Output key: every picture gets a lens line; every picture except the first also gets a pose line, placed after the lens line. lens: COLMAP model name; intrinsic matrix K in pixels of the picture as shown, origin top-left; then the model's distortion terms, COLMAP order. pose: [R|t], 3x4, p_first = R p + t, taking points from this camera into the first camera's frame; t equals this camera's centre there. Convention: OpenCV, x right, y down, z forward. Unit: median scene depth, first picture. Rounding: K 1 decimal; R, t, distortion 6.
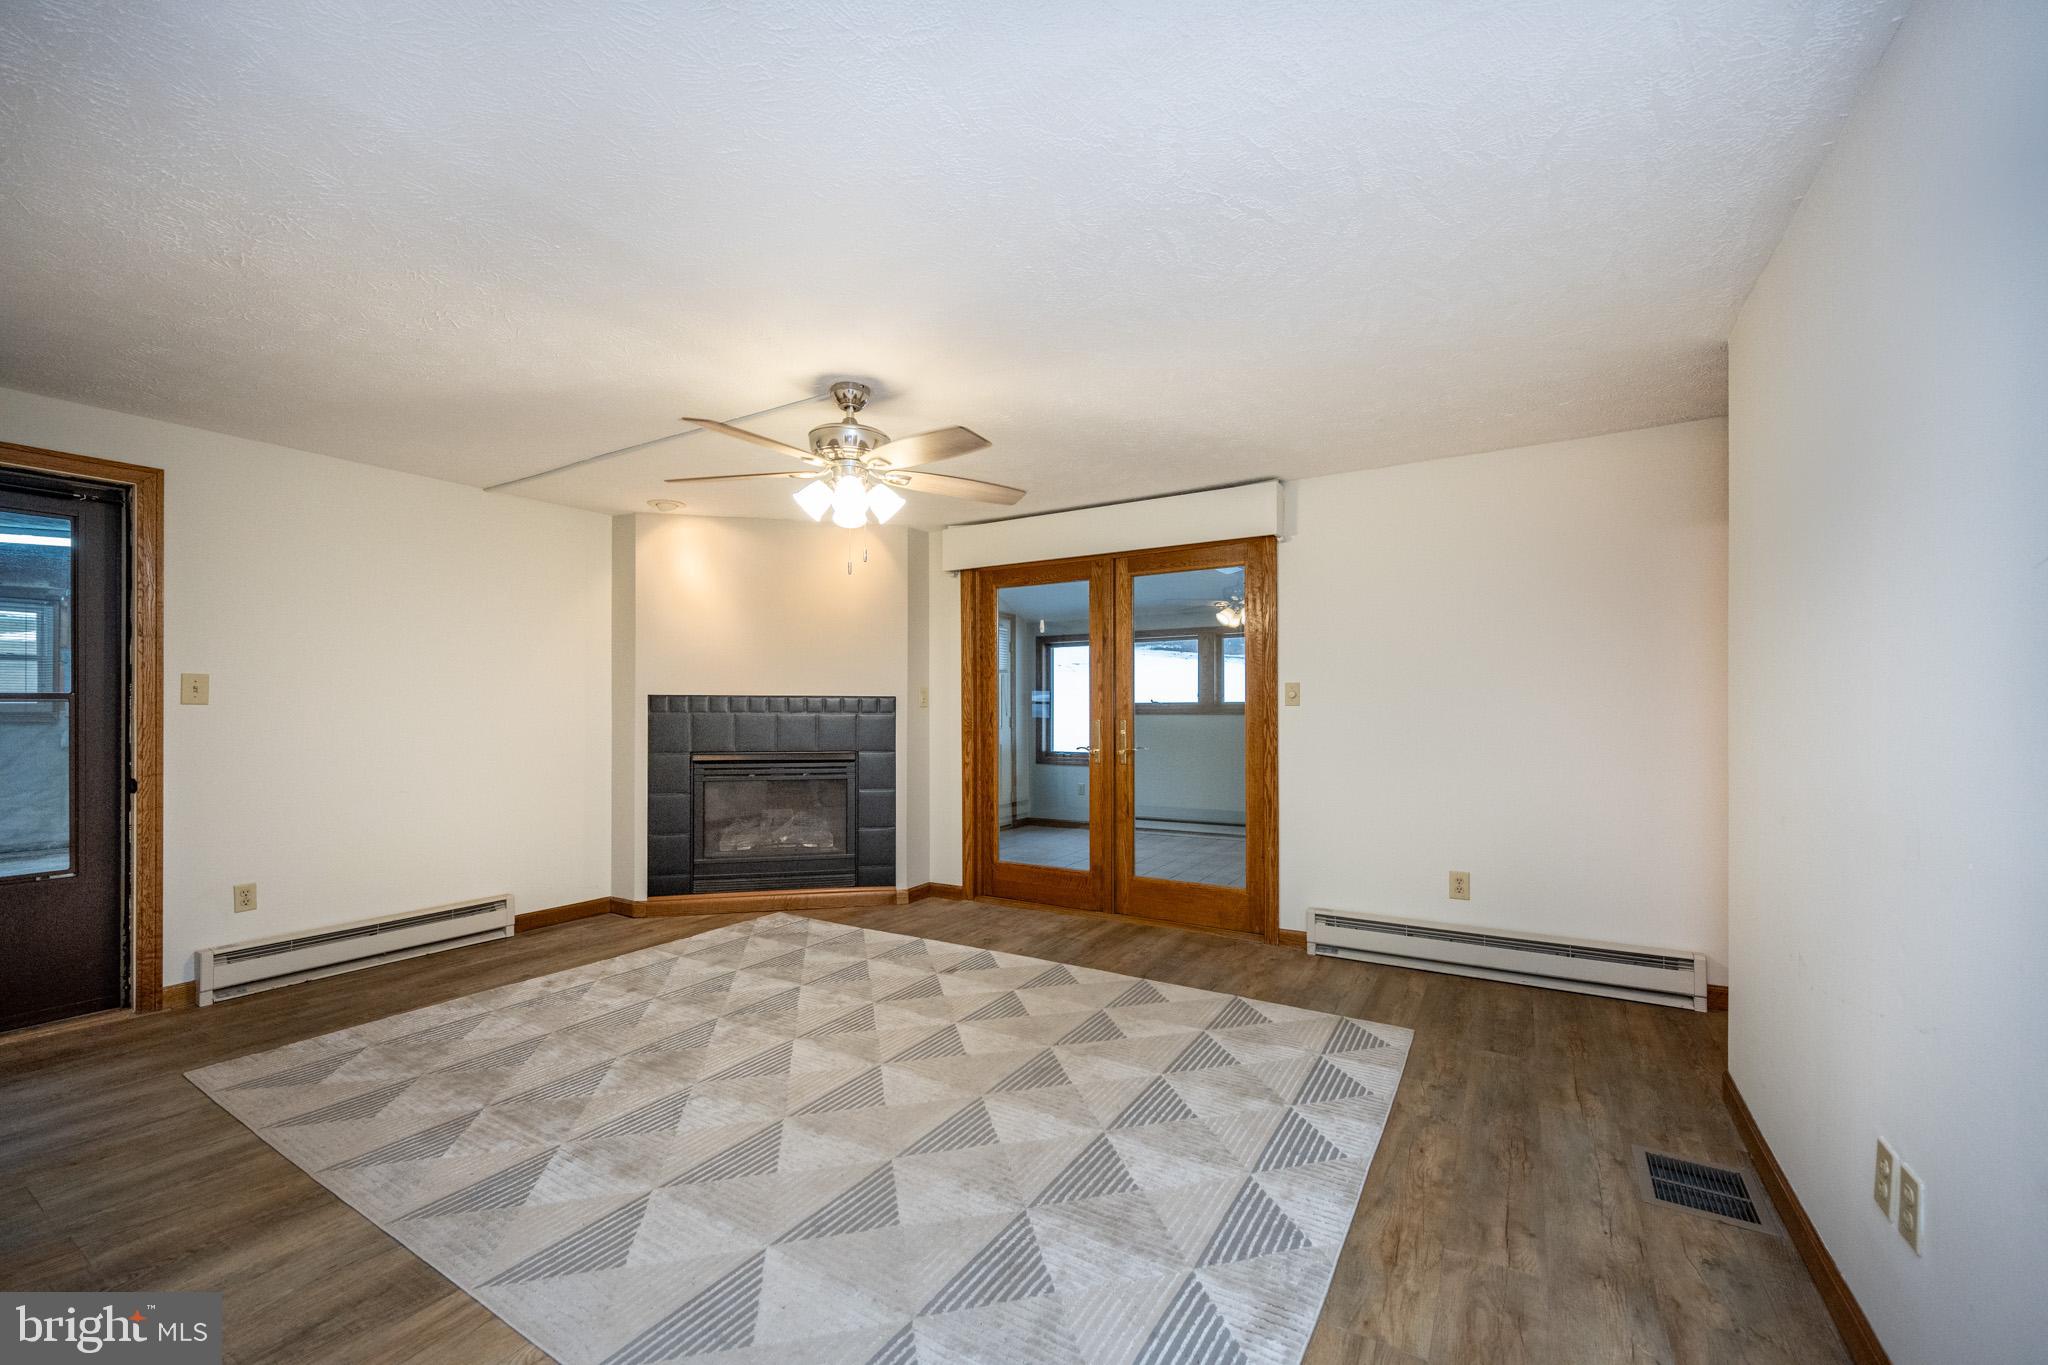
lens RADIAL K [[838.5, 0, 1020.6], [0, 838.5, 696.0], [0, 0, 1]] dist [0.003110, -0.000811]
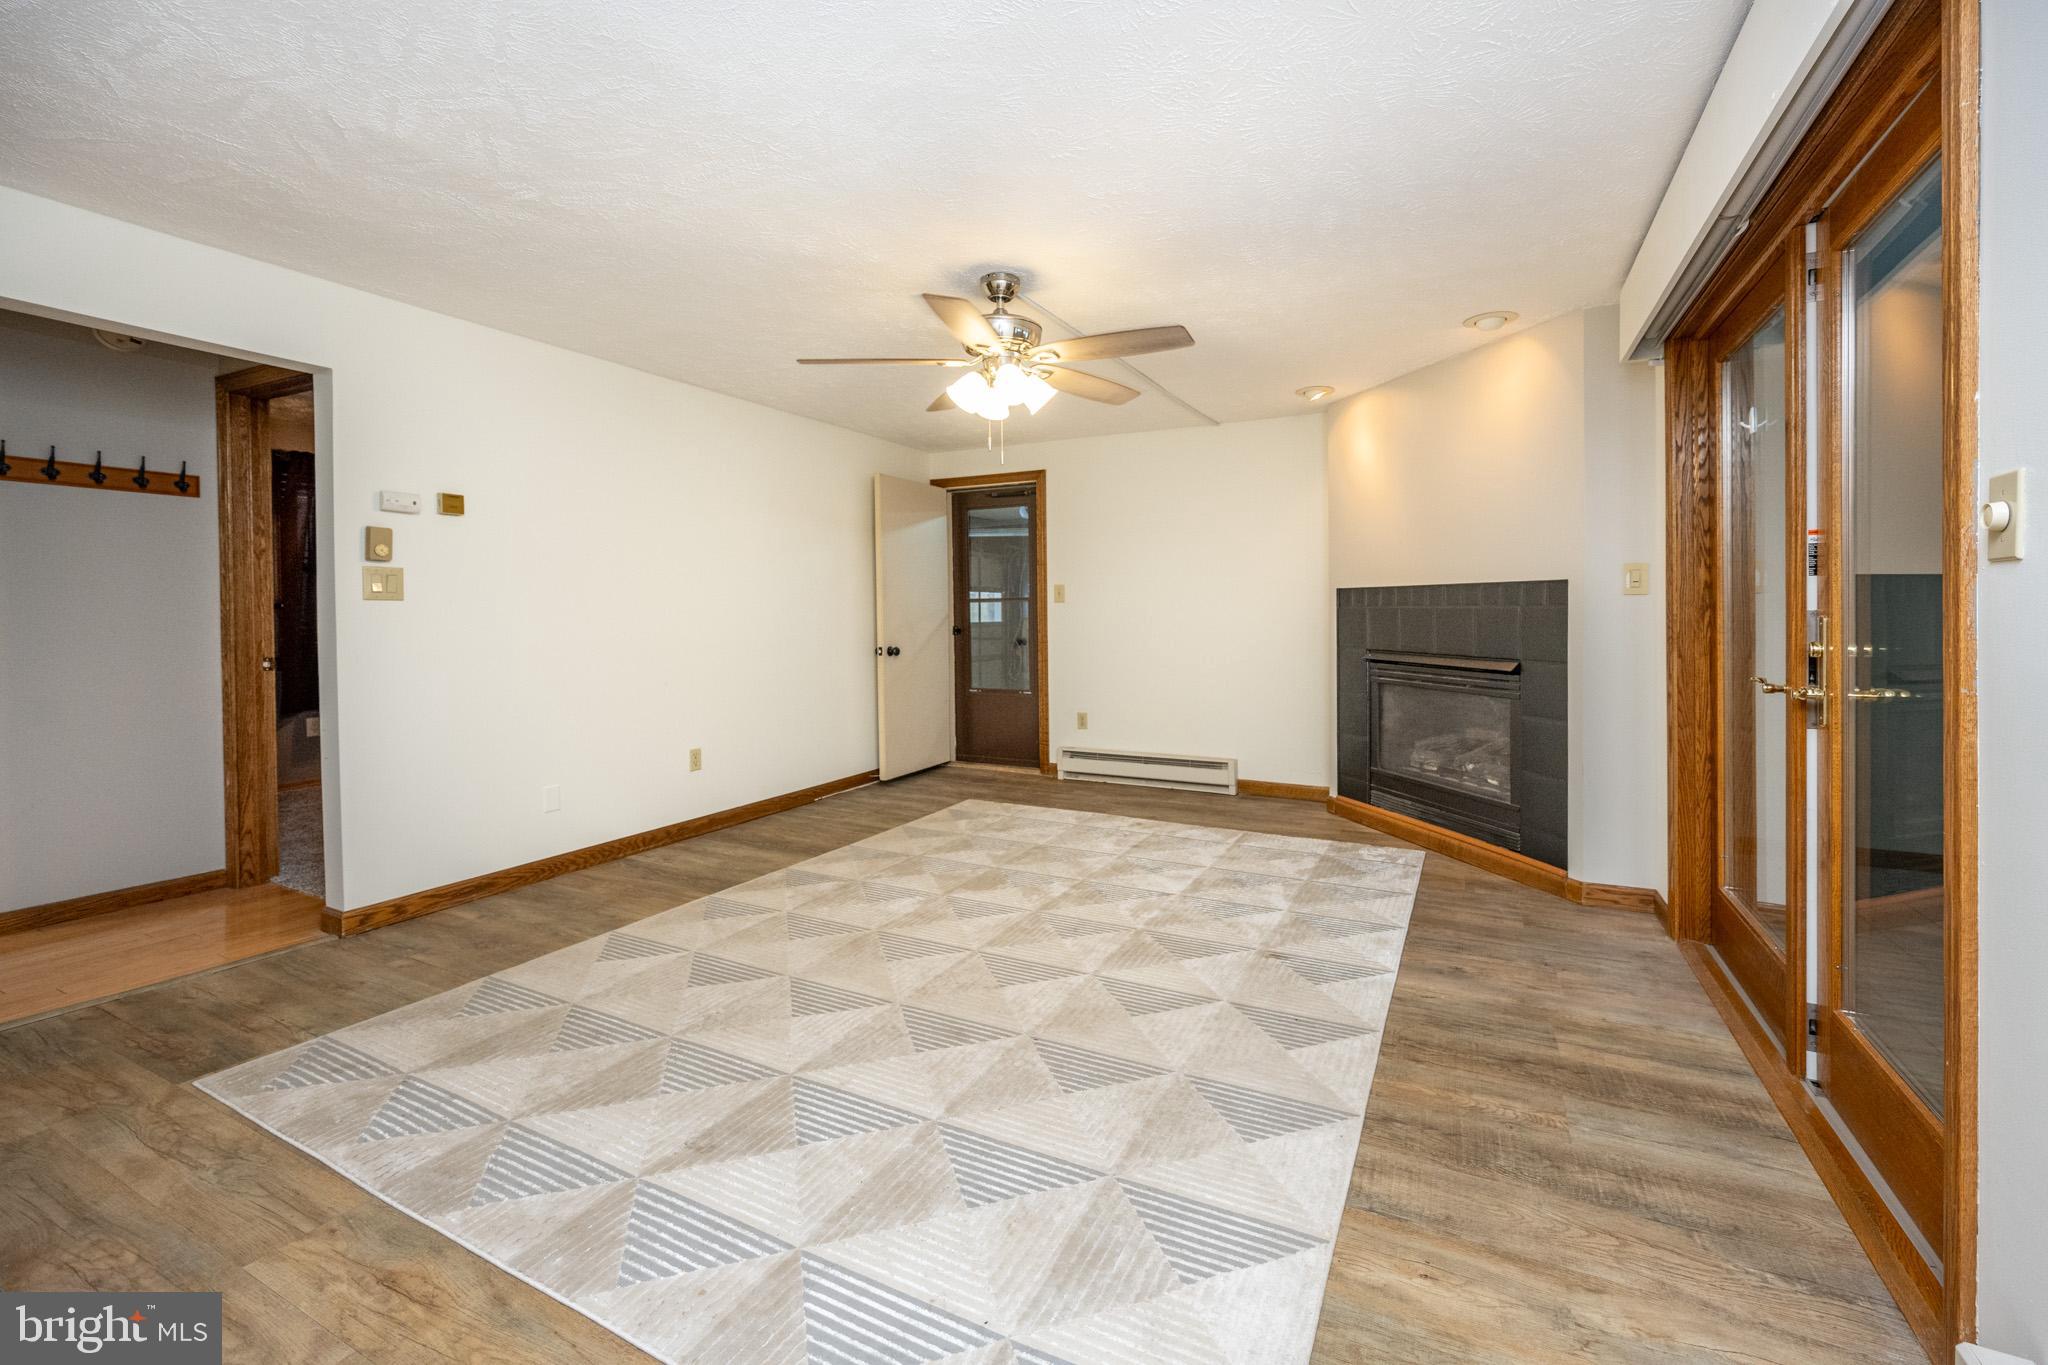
lens RADIAL K [[838.5, 0, 1022.3], [0, 838.5, 619.4], [0, 0, 1]] dist [0.003110, -0.000811]
pose [[0.064699, 0.006919, -0.997881, 0.618305], [0.020336, 0.999759, 0.008251, 0.035653], [0.997698, -0.020826, 0.064542, 0.766604]]
